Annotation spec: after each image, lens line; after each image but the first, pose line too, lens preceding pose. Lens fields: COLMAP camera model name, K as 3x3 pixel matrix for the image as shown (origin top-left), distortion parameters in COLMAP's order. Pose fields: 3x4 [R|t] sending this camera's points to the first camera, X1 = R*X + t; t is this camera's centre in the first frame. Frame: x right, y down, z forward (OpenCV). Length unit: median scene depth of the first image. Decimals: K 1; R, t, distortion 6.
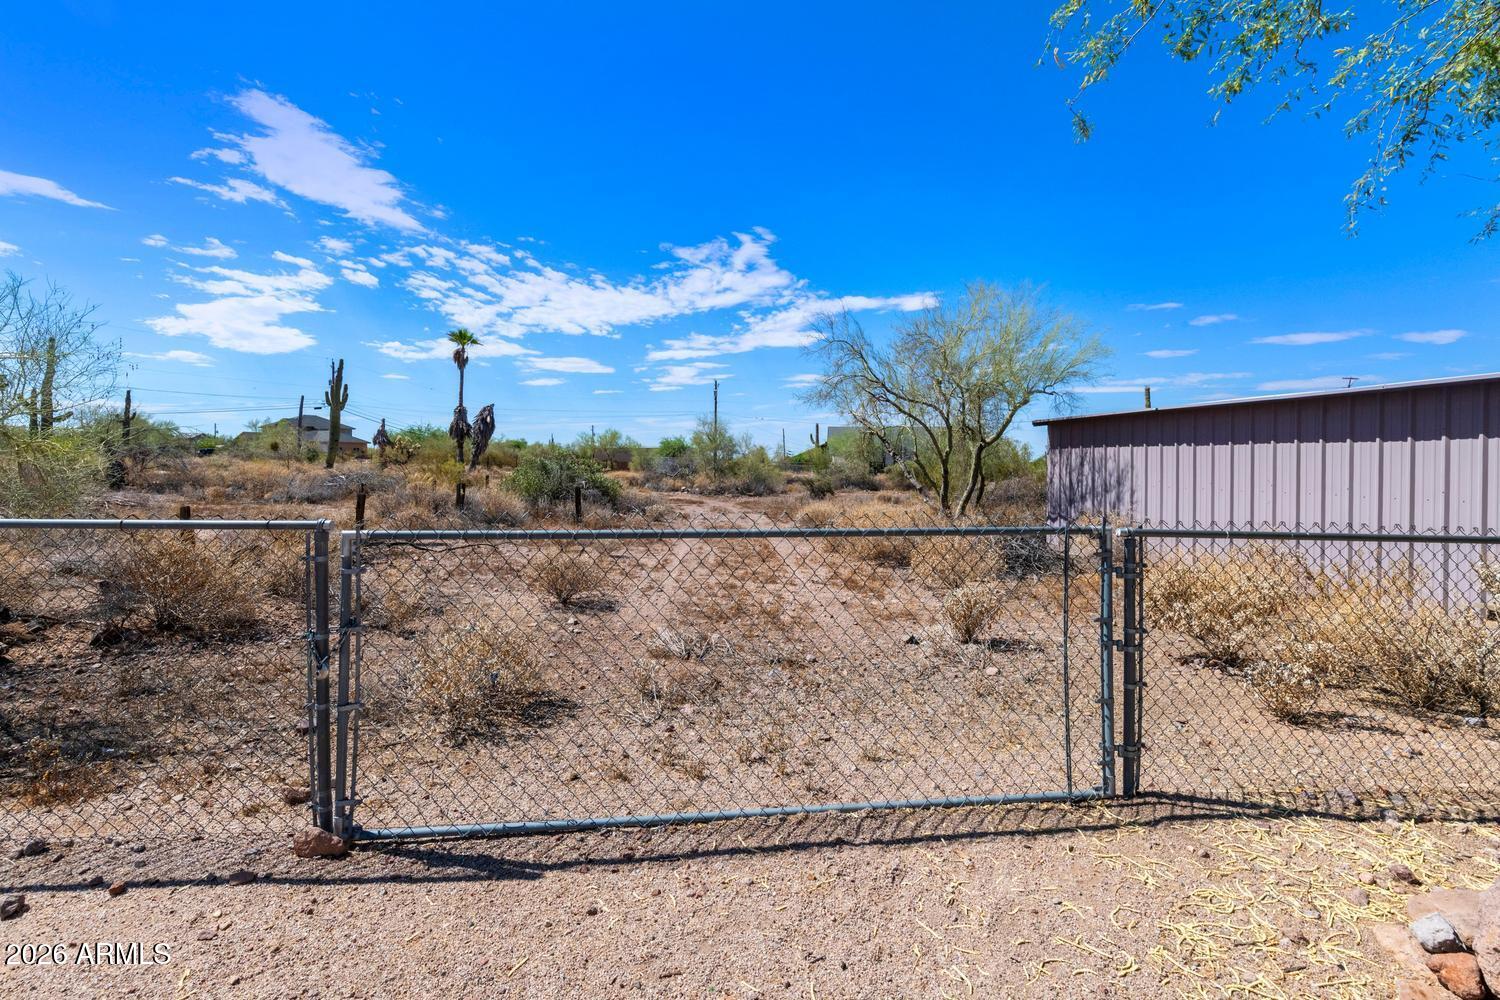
lens RADIAL K [[659.9, 0, 744.7], [0, 659.9, 469.6], [0, 0, 1]] dist [0.001142, 0.000110]
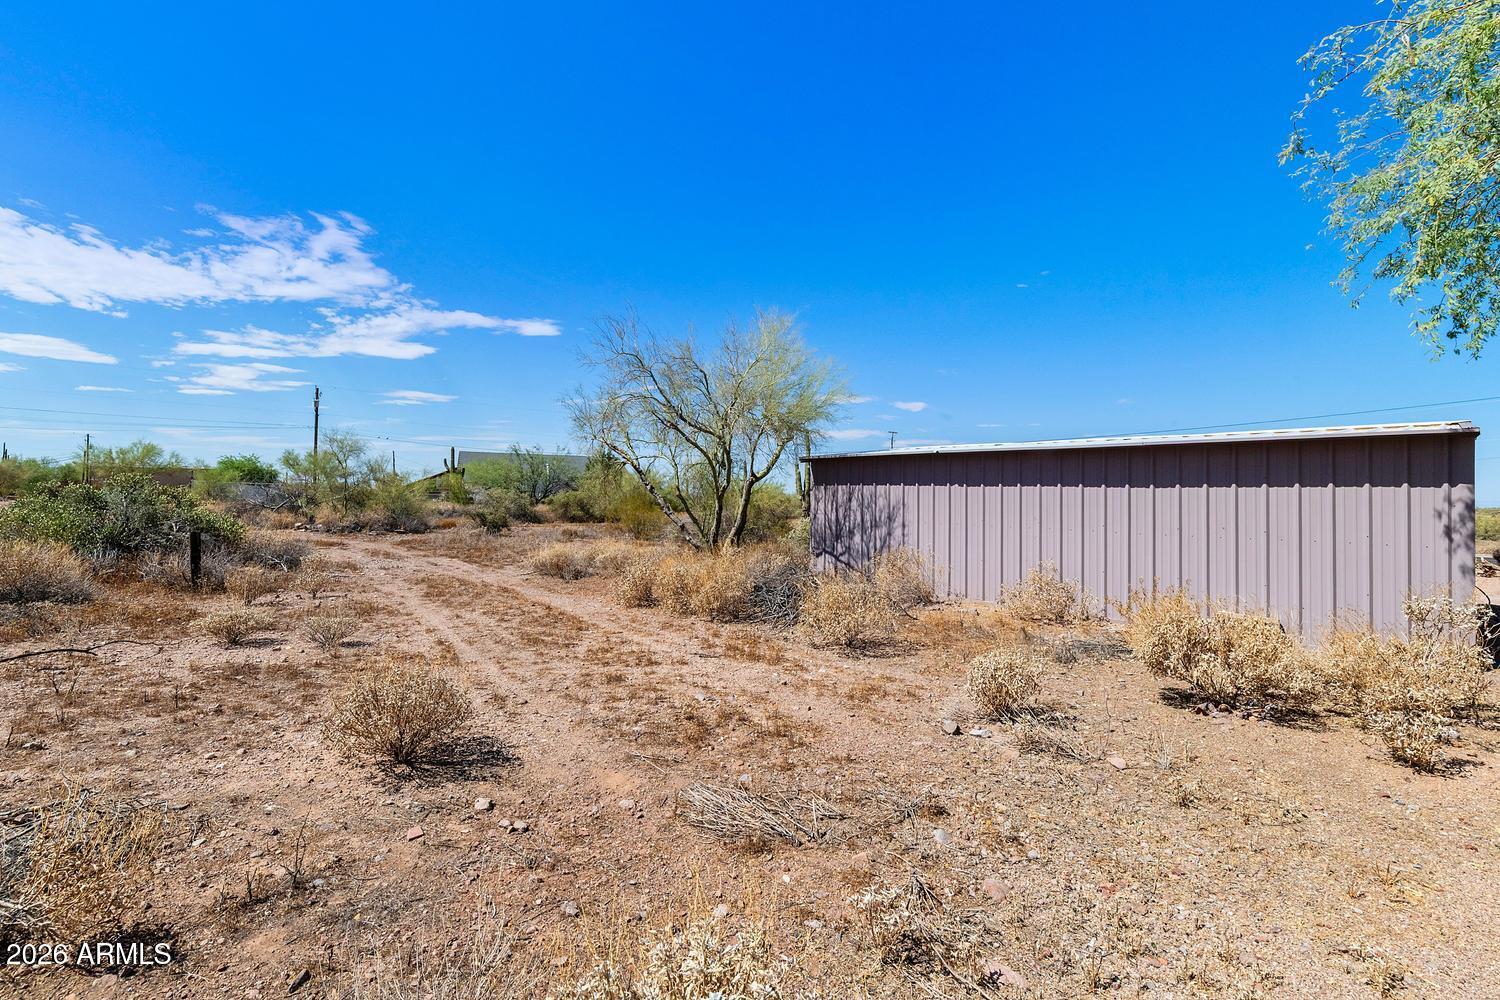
lens RADIAL K [[661.3, 0, 750.0], [0, 661.3, 500.0], [0, 0, 1]] dist [0.002348, 0.000050]
pose [[0.842520, 0.004466, 0.538646, -0.071561], [-0.005584, 0.999984, 0.000444, -0.003691], [-0.538636, -0.003382, 0.842532, 0.083133]]
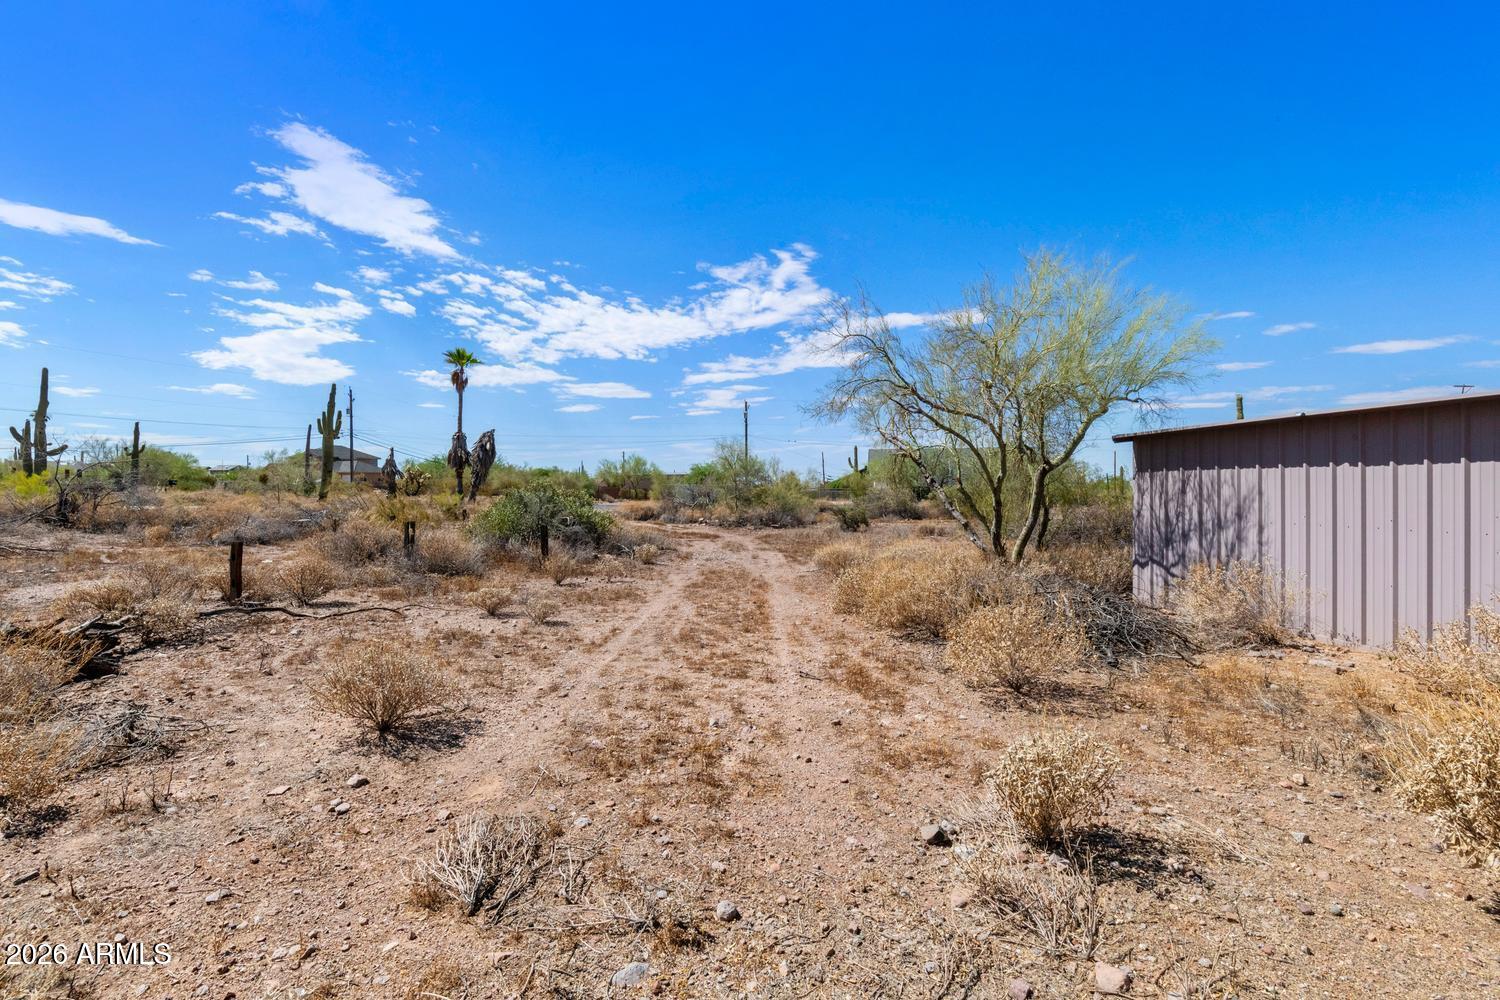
lens RADIAL K [[681.2, 0, 750.0], [0, 681.2, 500.0], [0, 0, 1]] dist [0.001030, 0.000161]
pose [[0.998537, -0.010589, -0.053019, 0.024111], [0.010946, 0.999919, 0.006444, -0.003870], [0.052946, -0.007015, 0.998573, 0.079986]]
